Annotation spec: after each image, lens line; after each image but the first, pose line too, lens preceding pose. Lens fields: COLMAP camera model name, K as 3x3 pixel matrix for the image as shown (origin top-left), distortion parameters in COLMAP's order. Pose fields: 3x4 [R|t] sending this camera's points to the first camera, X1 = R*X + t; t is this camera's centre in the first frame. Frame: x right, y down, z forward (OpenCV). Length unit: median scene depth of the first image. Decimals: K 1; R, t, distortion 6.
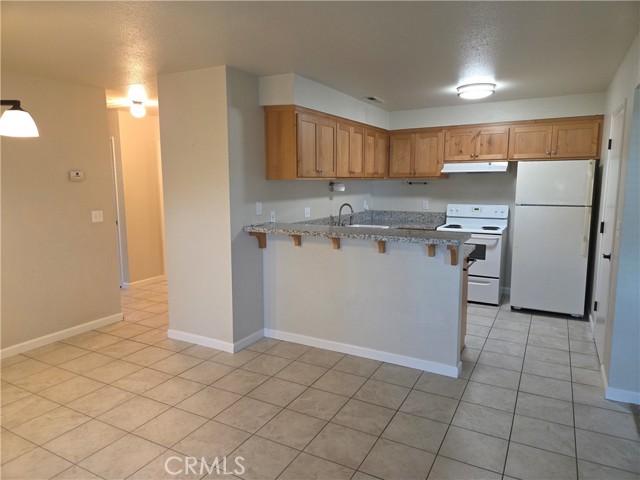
lens RADIAL K [[428.3, 0, 316.3], [0, 428.3, 240.1], [0, 0, 1]] dist [0.097318, -0.081591]
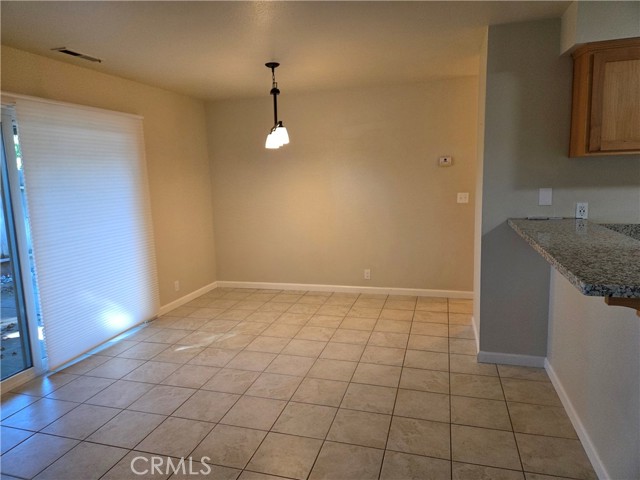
lens RADIAL K [[428.3, 0, 316.3], [0, 428.3, 240.1], [0, 0, 1]] dist [0.097318, -0.081591]
pose [[0.212928, 0.147022, -0.965943, 0.552308], [-0.101247, 0.986612, 0.127850, -0.059205], [0.971808, 0.070576, 0.224963, 0.468076]]
